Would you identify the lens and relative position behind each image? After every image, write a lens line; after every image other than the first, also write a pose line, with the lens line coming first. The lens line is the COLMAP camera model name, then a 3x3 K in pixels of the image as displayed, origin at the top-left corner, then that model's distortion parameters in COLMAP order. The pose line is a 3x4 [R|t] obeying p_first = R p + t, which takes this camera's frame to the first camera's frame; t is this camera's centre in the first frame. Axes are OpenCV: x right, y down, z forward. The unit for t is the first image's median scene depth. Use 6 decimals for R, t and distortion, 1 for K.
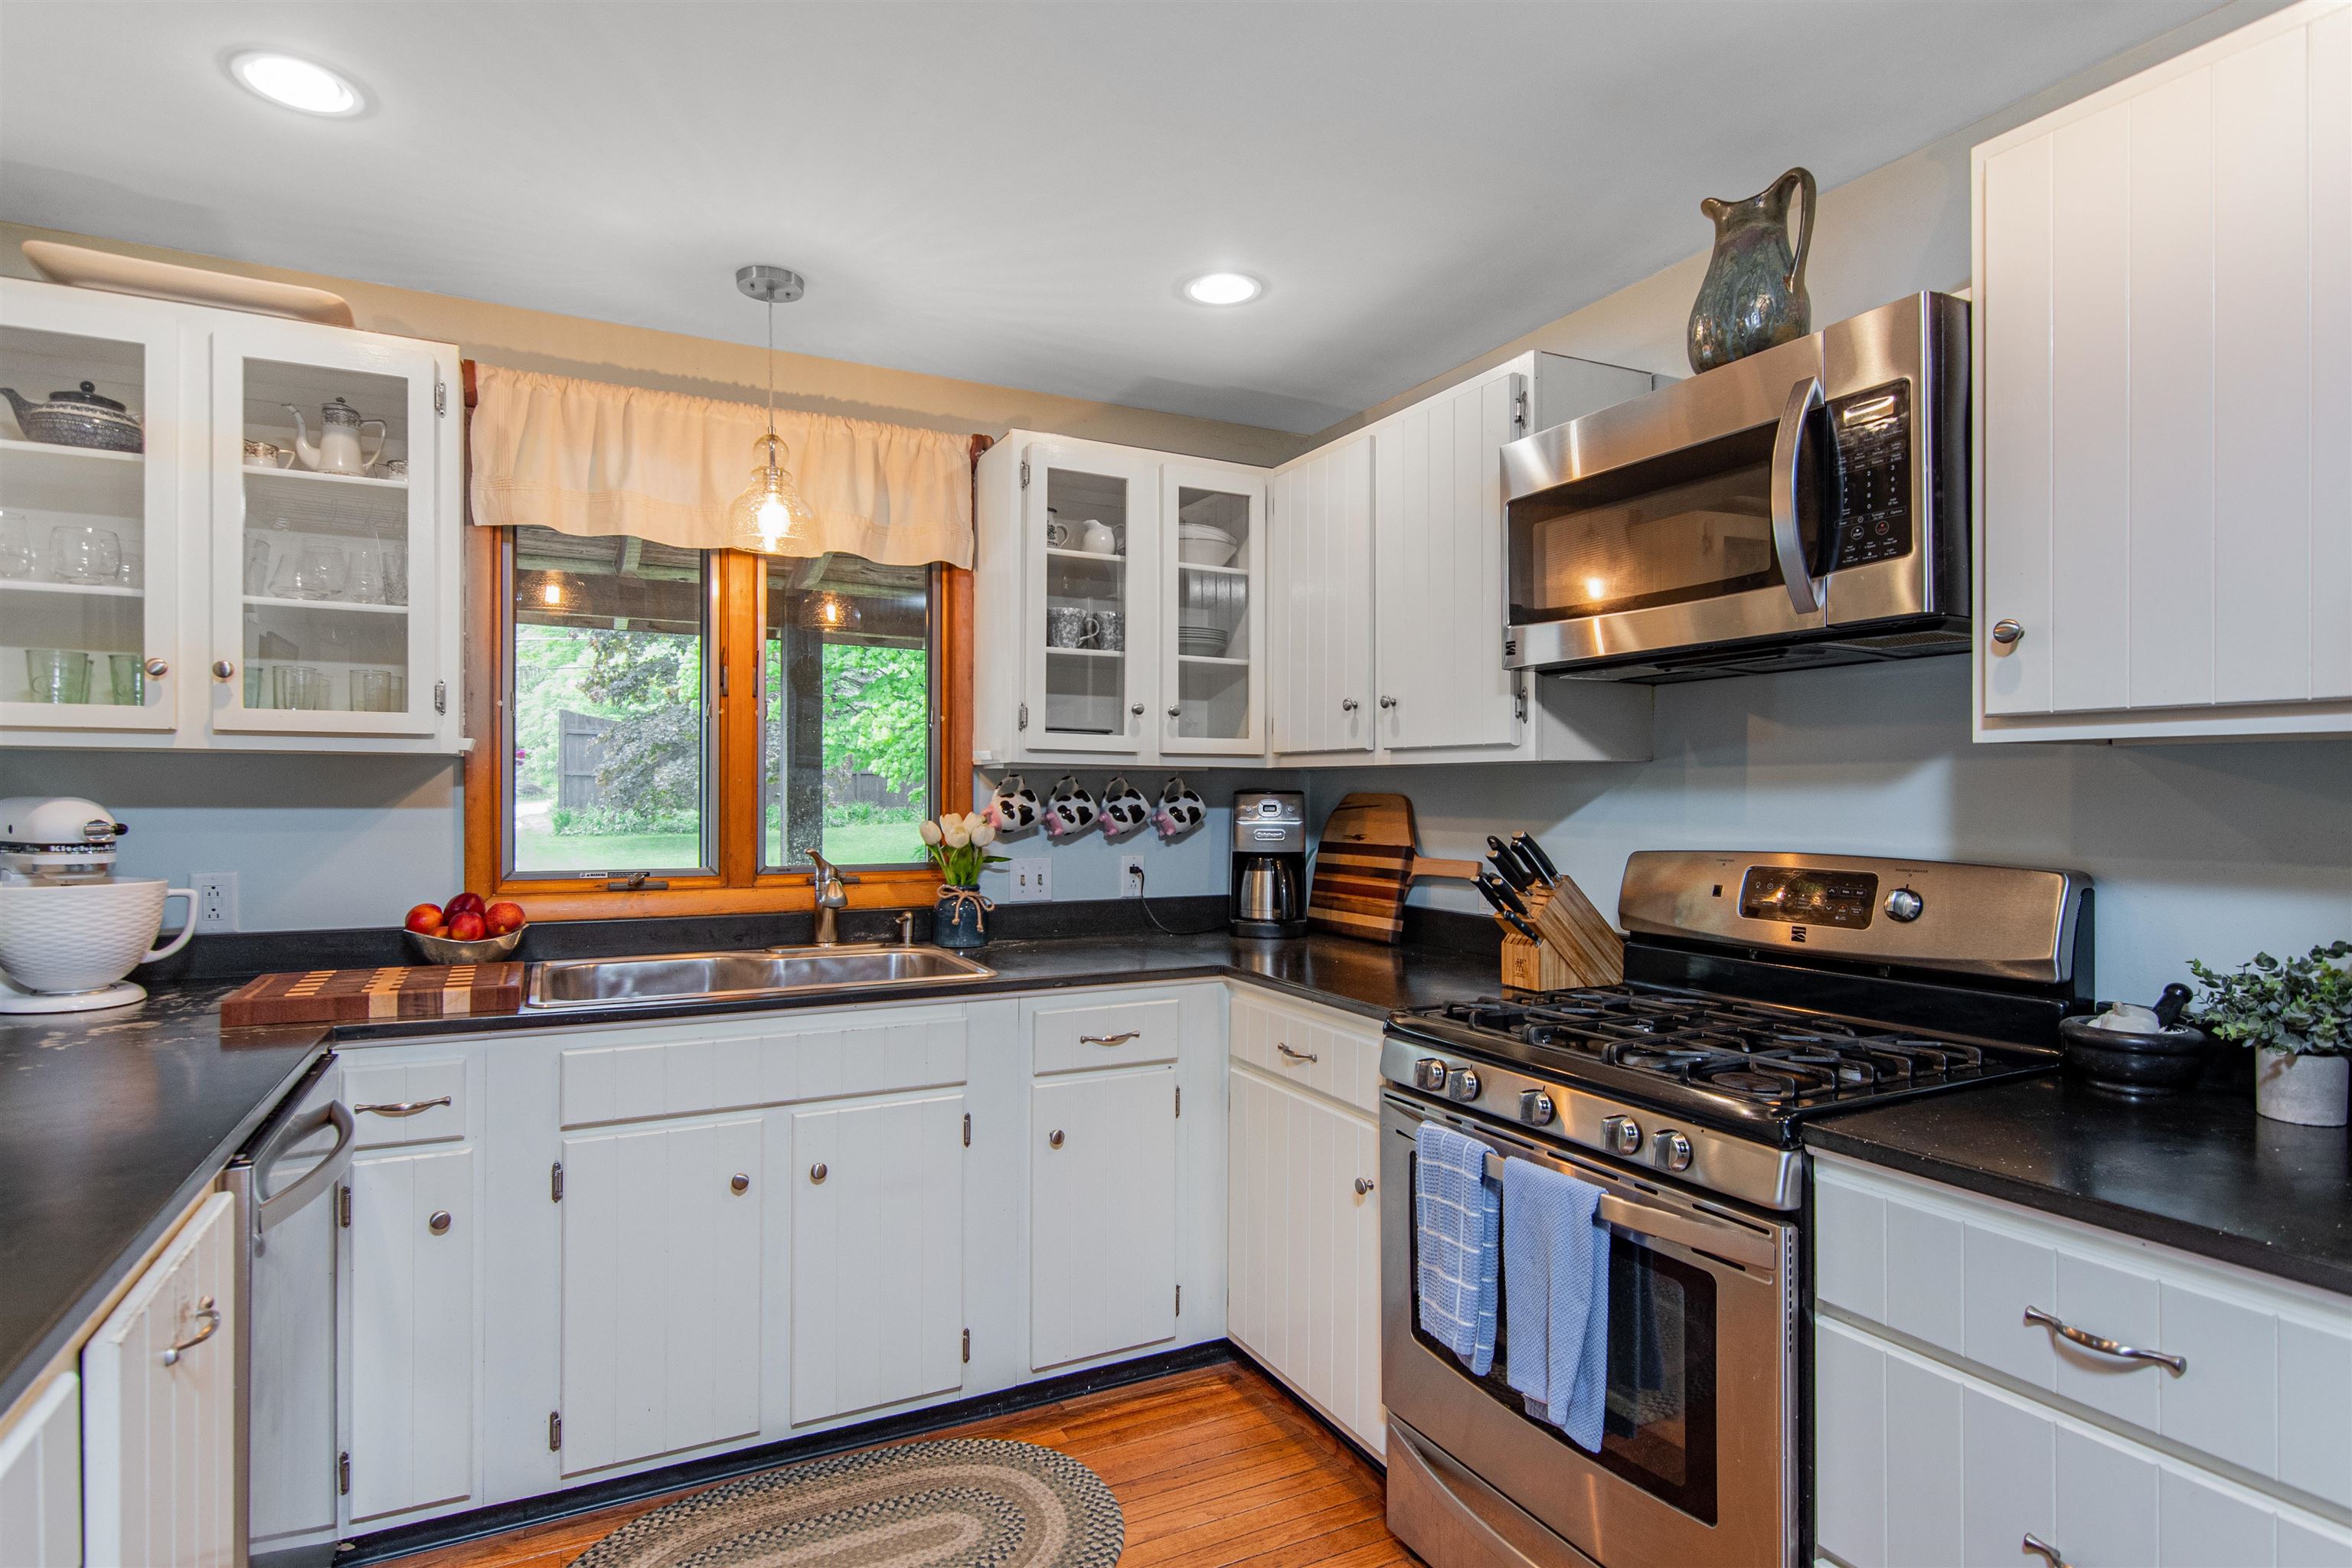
lens RADIAL K [[1175.5, 0, 1255.8], [0, 1175.5, 794.0], [0, 0, 1]] dist [0.014105, -0.001815]
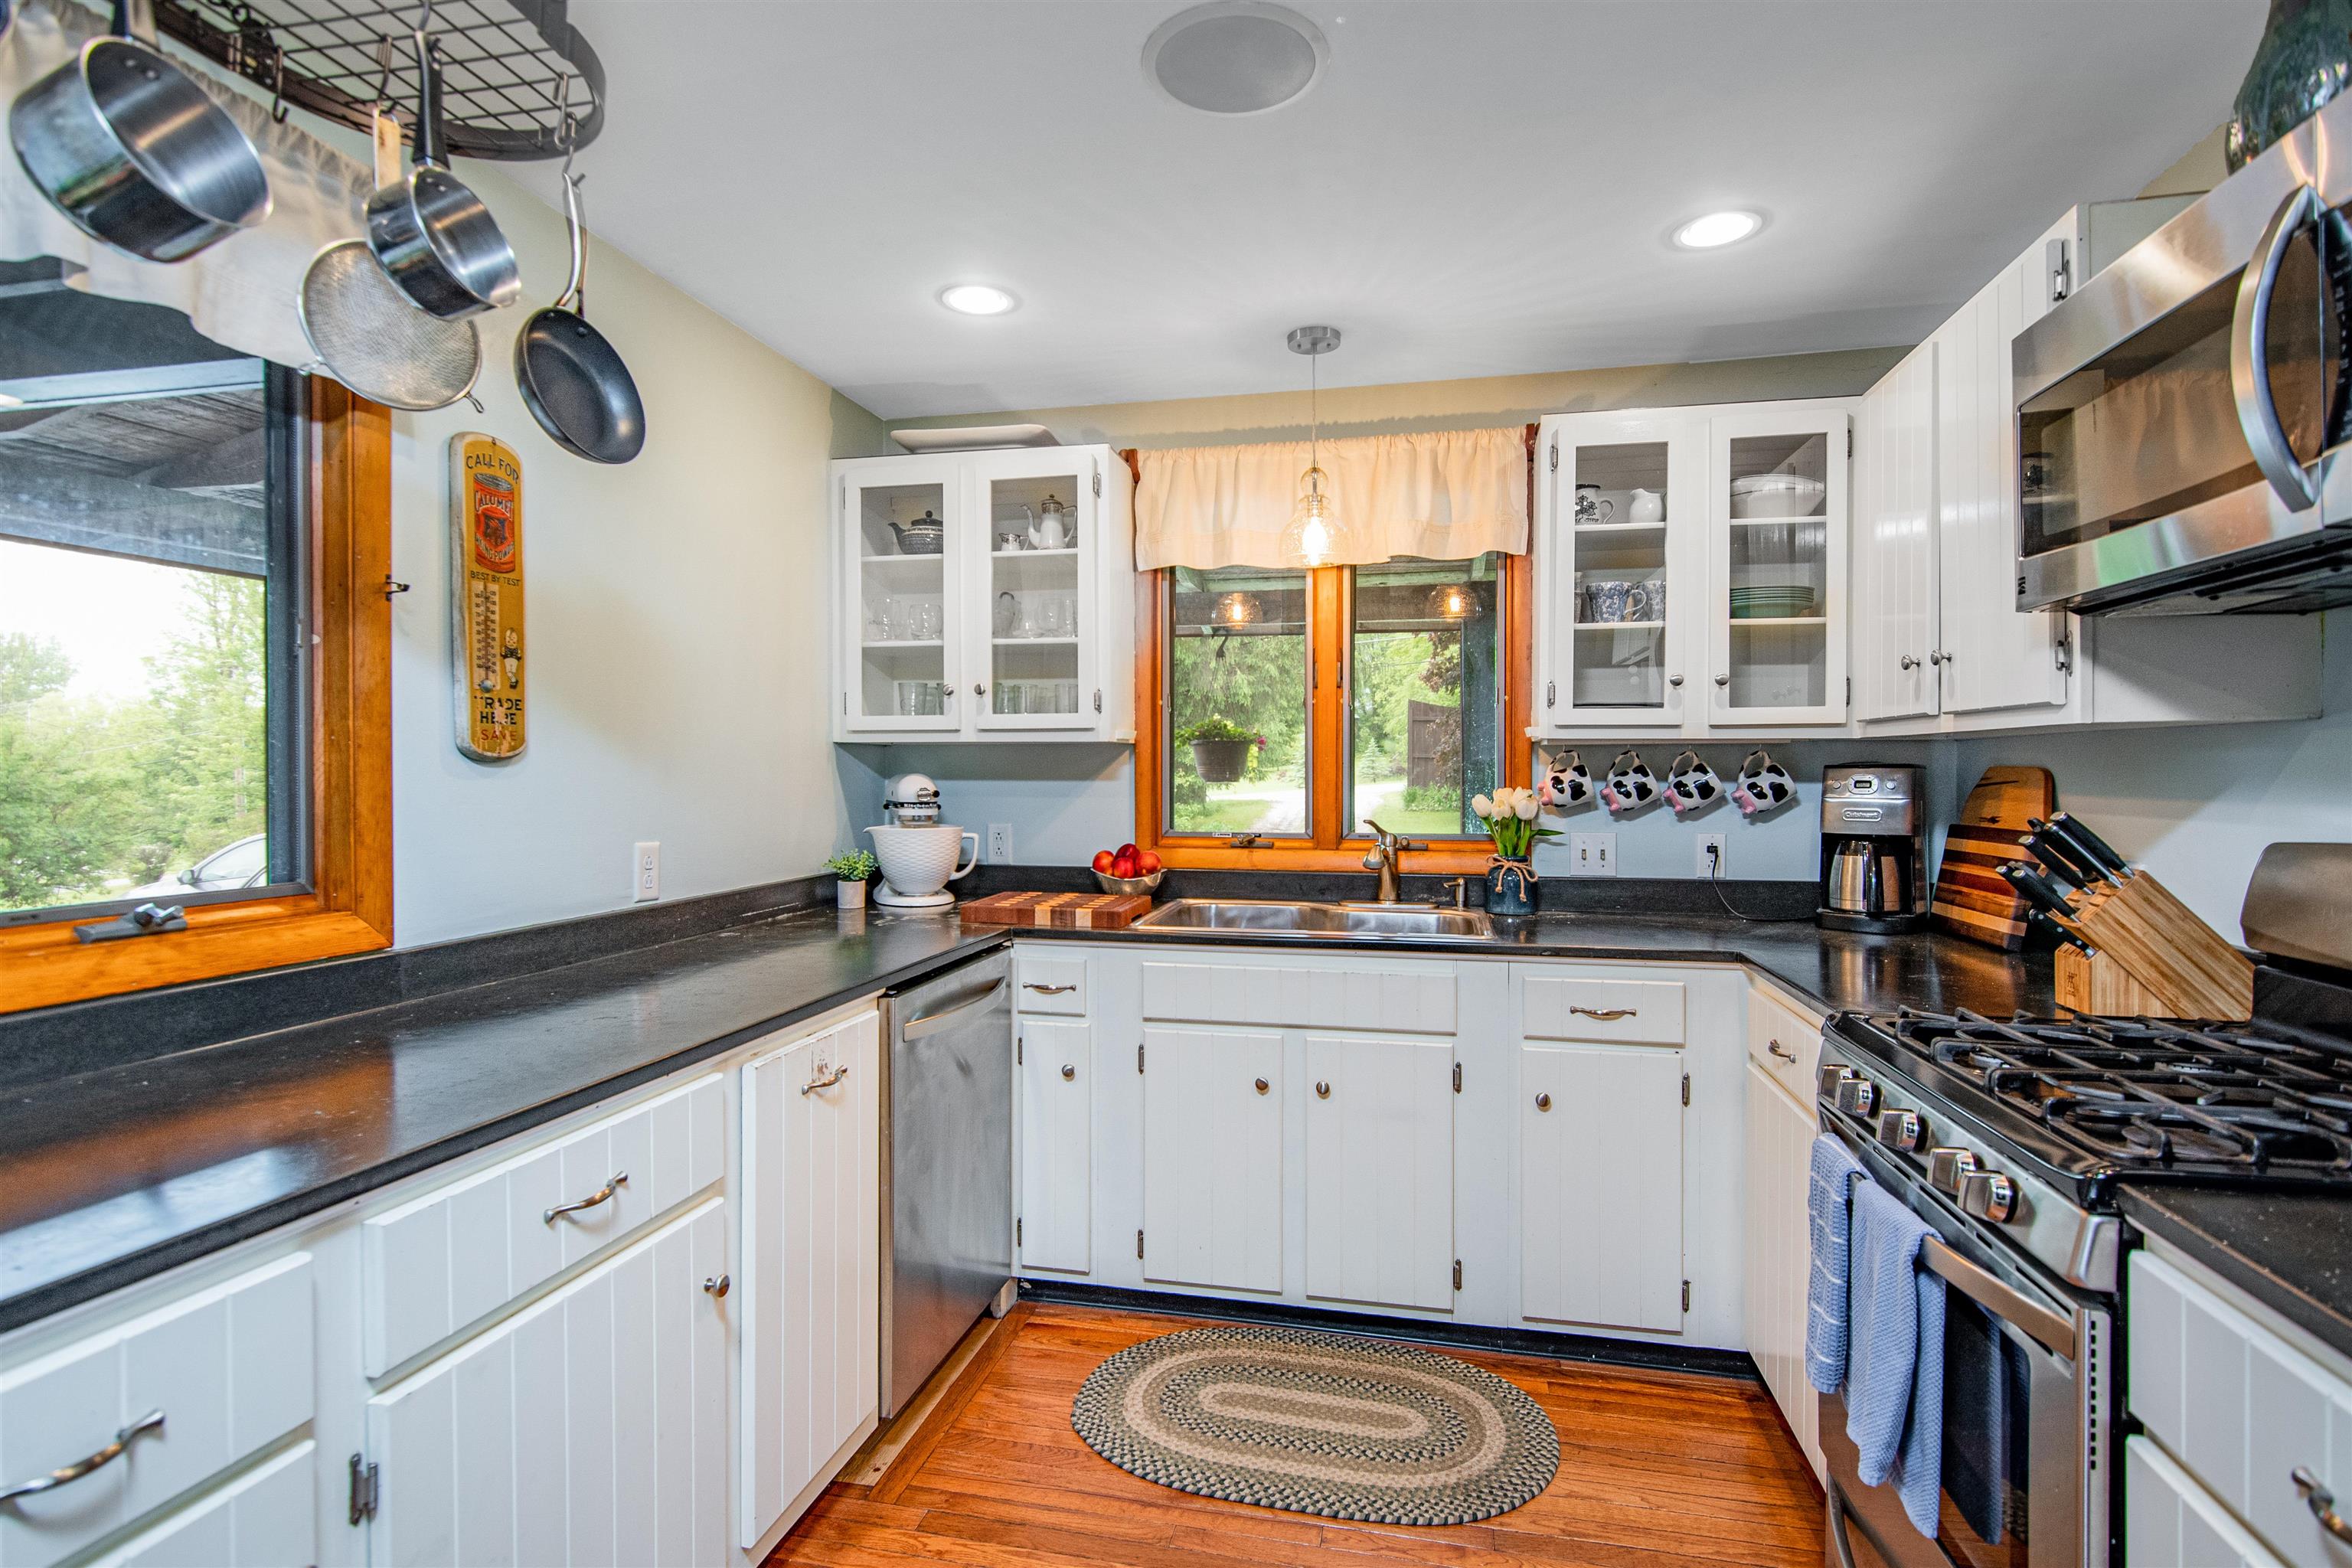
lens RADIAL K [[1216.7, 0, 1253.3], [0, 1216.7, 779.2], [0, 0, 1]] dist [0.013614, -0.005270]
pose [[0.776256, 0.000216, -0.630418, 0.303588], [0.003072, 0.999987, 0.004126, 0.004142], [0.630410, -0.005139, 0.776245, 0.008471]]
